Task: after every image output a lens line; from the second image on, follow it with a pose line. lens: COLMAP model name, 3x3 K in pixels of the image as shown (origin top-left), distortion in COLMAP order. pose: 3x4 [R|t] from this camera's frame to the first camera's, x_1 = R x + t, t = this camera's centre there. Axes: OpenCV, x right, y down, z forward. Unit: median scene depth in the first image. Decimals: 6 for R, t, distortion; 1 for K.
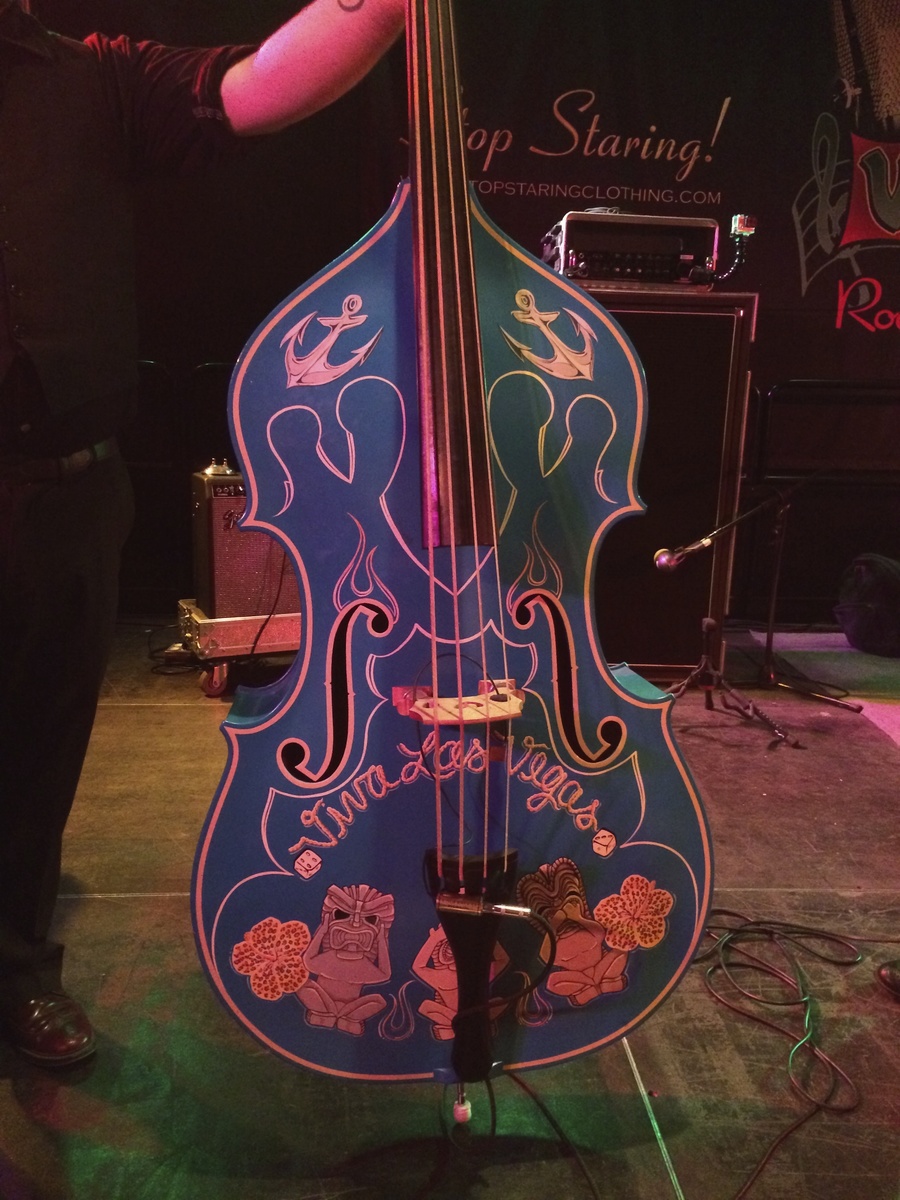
lens RADIAL K [[1081.8, 0, 450.0], [0, 1081.8, 600.0], [0, 0, 1]] dist [0.155735, -0.195640]
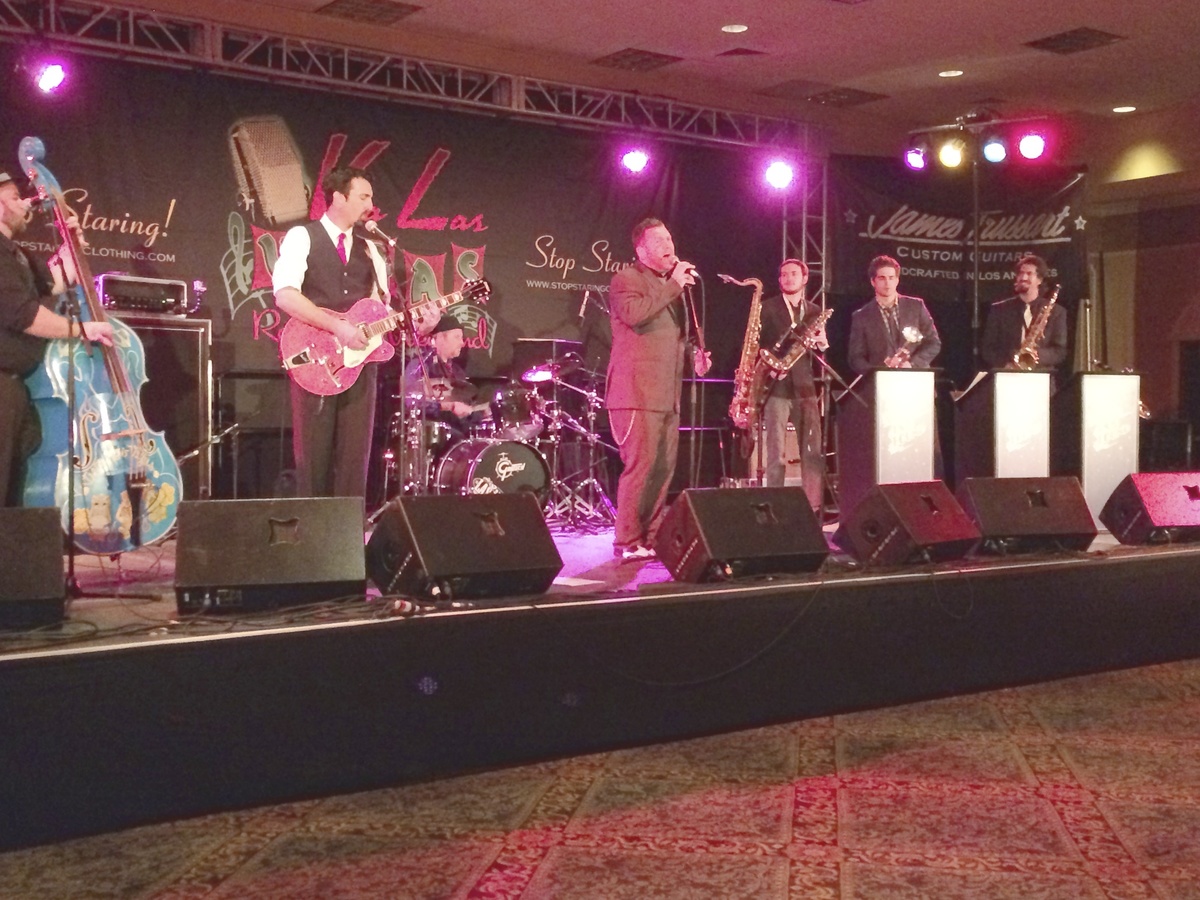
lens RADIAL K [[1443.3, 0, 600.0], [0, 1443.3, 450.0], [0, 0, 1]] dist [0.051495, -0.004592]
pose [[0.852696, -0.036864, 0.521106, -0.328513], [0.123573, 0.983431, -0.132637, 0.256084], [-0.507582, 0.177493, 0.843123, -1.009392]]
